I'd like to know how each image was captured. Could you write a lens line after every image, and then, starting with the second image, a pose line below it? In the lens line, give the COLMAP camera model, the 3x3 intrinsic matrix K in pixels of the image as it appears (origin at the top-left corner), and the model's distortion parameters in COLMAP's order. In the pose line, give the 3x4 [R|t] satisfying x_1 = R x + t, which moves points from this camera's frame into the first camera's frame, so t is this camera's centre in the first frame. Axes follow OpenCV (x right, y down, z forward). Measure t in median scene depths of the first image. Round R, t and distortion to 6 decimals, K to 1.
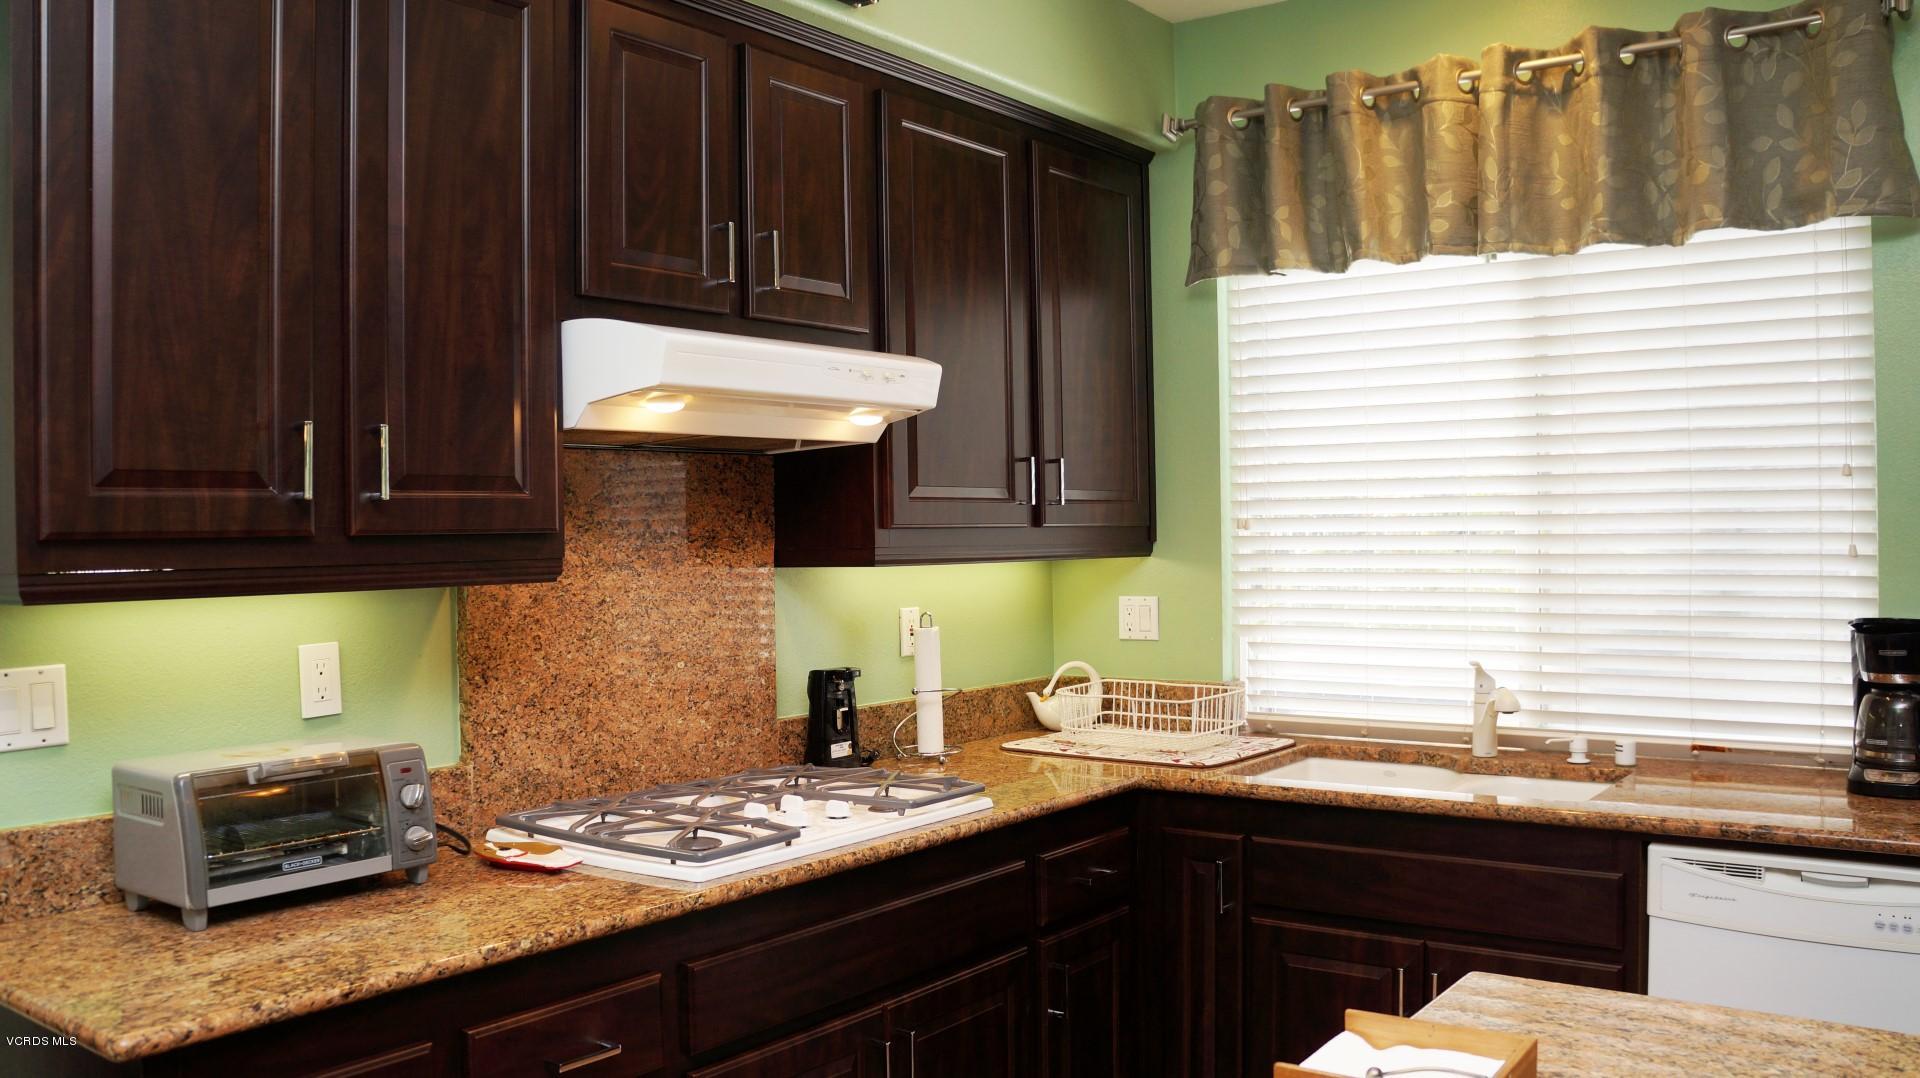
lens RADIAL K [[1530.7, 0, 966.1], [0, 1530.7, 531.9], [0, 0, 1]] dist [-0.188228, 0.135091]
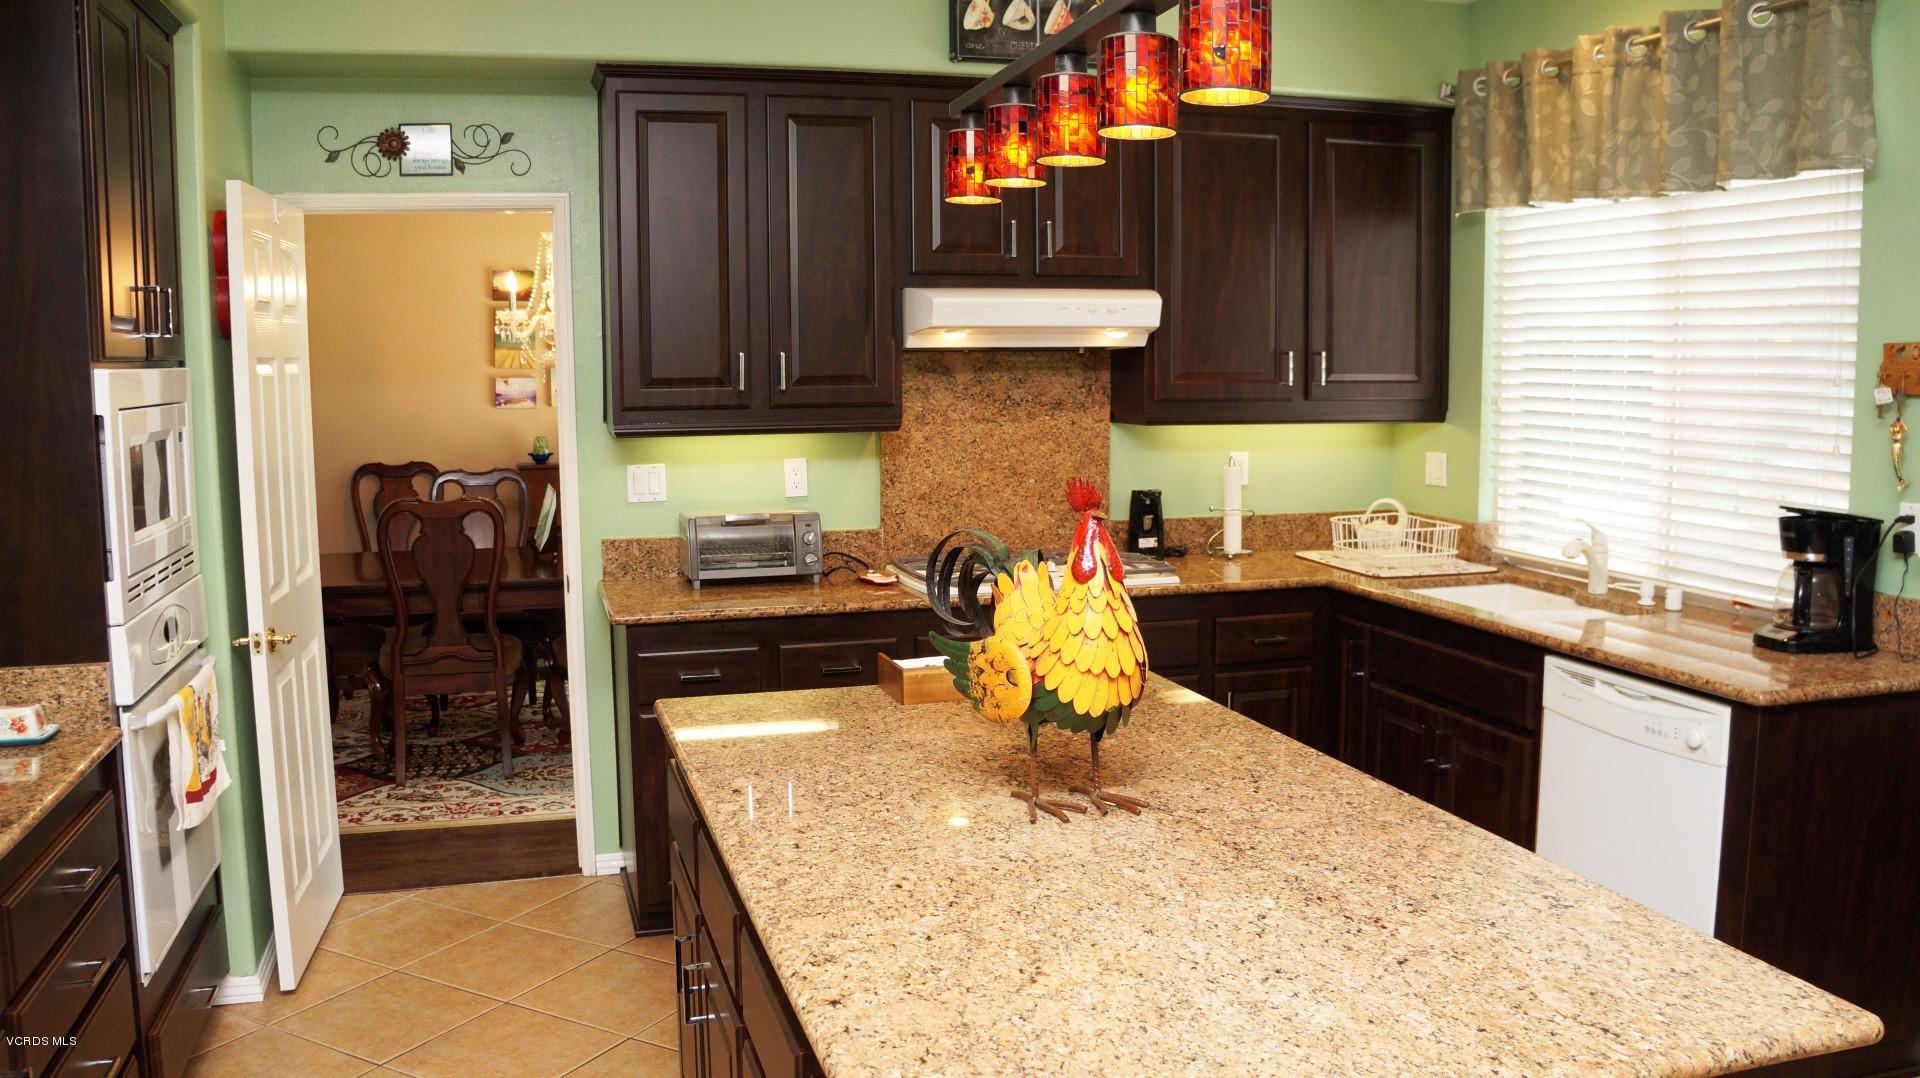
lens RADIAL K [[1530.7, 0, 966.1], [0, 1530.7, 531.9], [0, 0, 1]] dist [-0.188228, 0.135091]
pose [[0.805832, 0.077693, -0.587025, 0.678208], [-0.007250, 0.992575, 0.121417, -0.054190], [0.592100, -0.093586, 0.800412, -0.344939]]
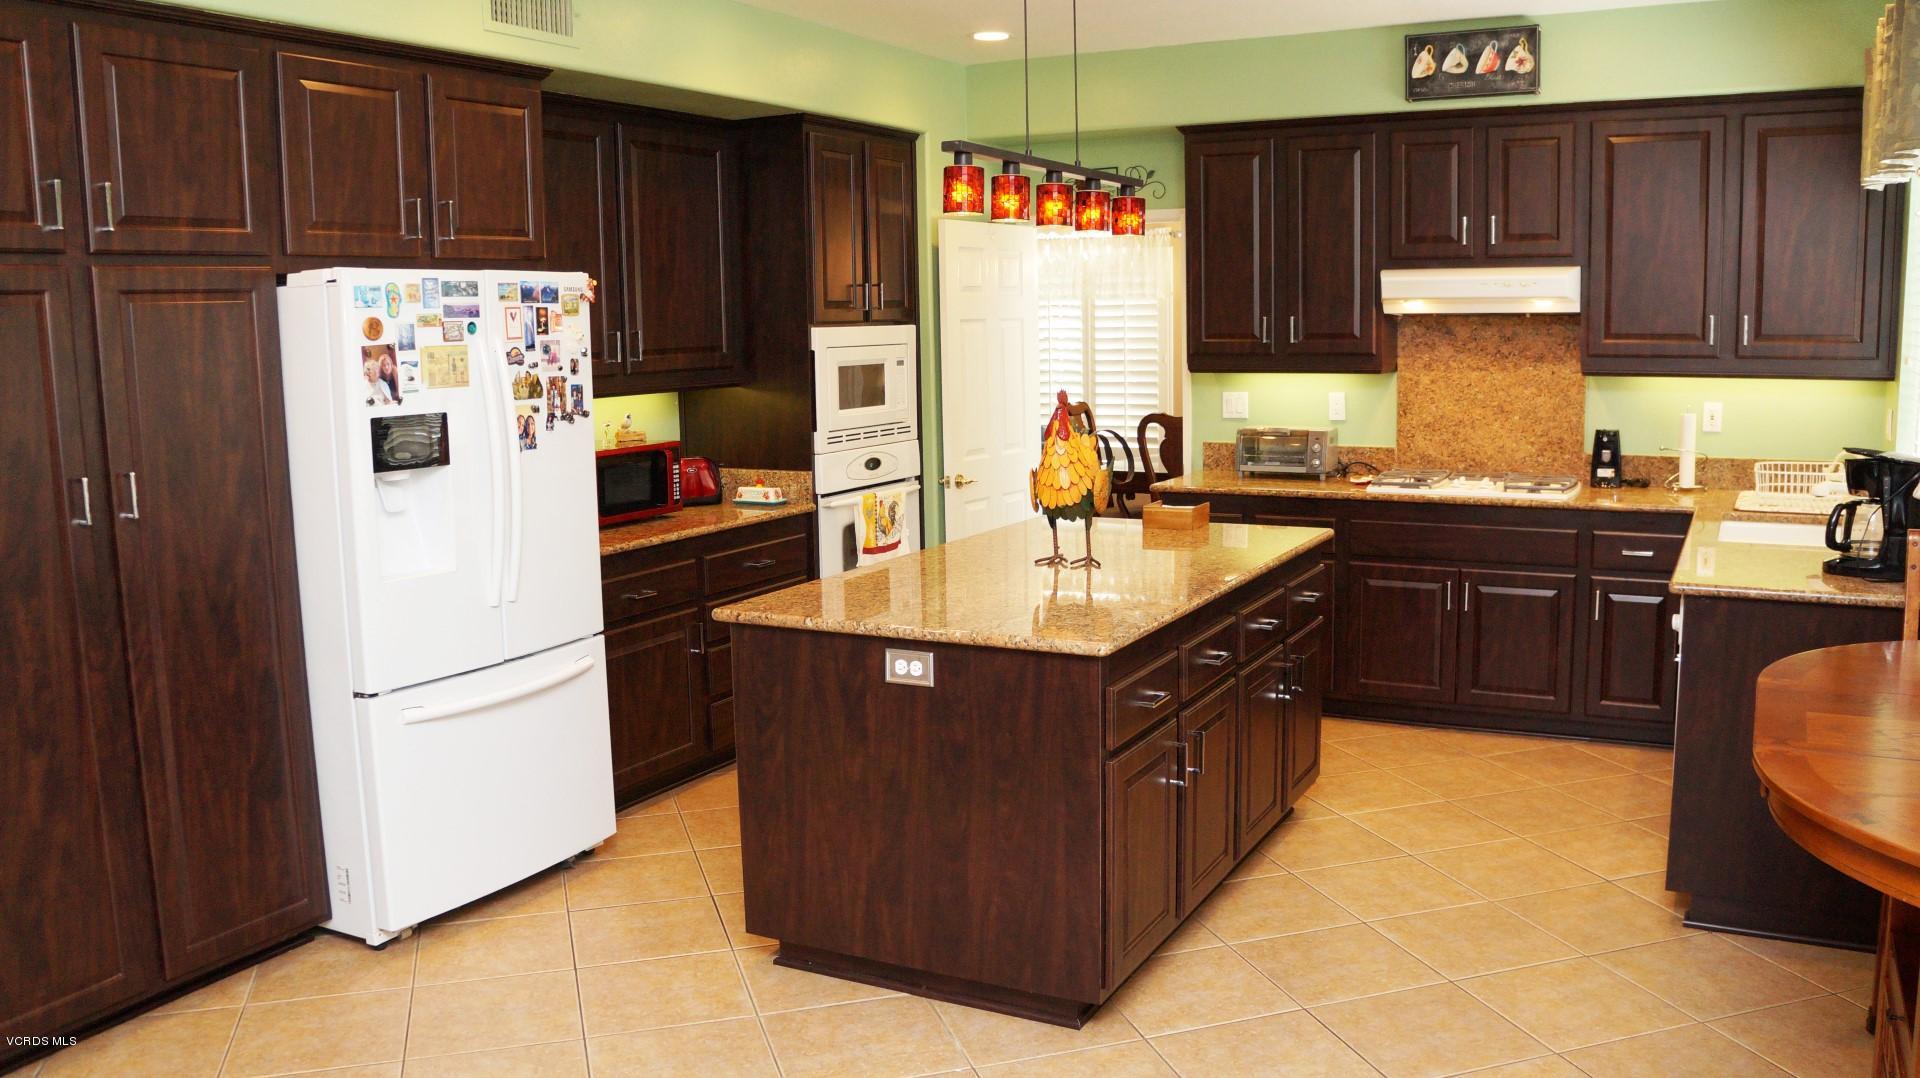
lens RADIAL K [[1541.2, 0, 964.2], [0, 1541.2, 533.6], [0, 0, 1]] dist [-0.188802, 0.136467]
pose [[0.154369, 0.147873, -0.976885, 1.615084], [0.013974, 0.988311, 0.151811, -0.074054], [0.987914, -0.037086, 0.150498, -0.062787]]
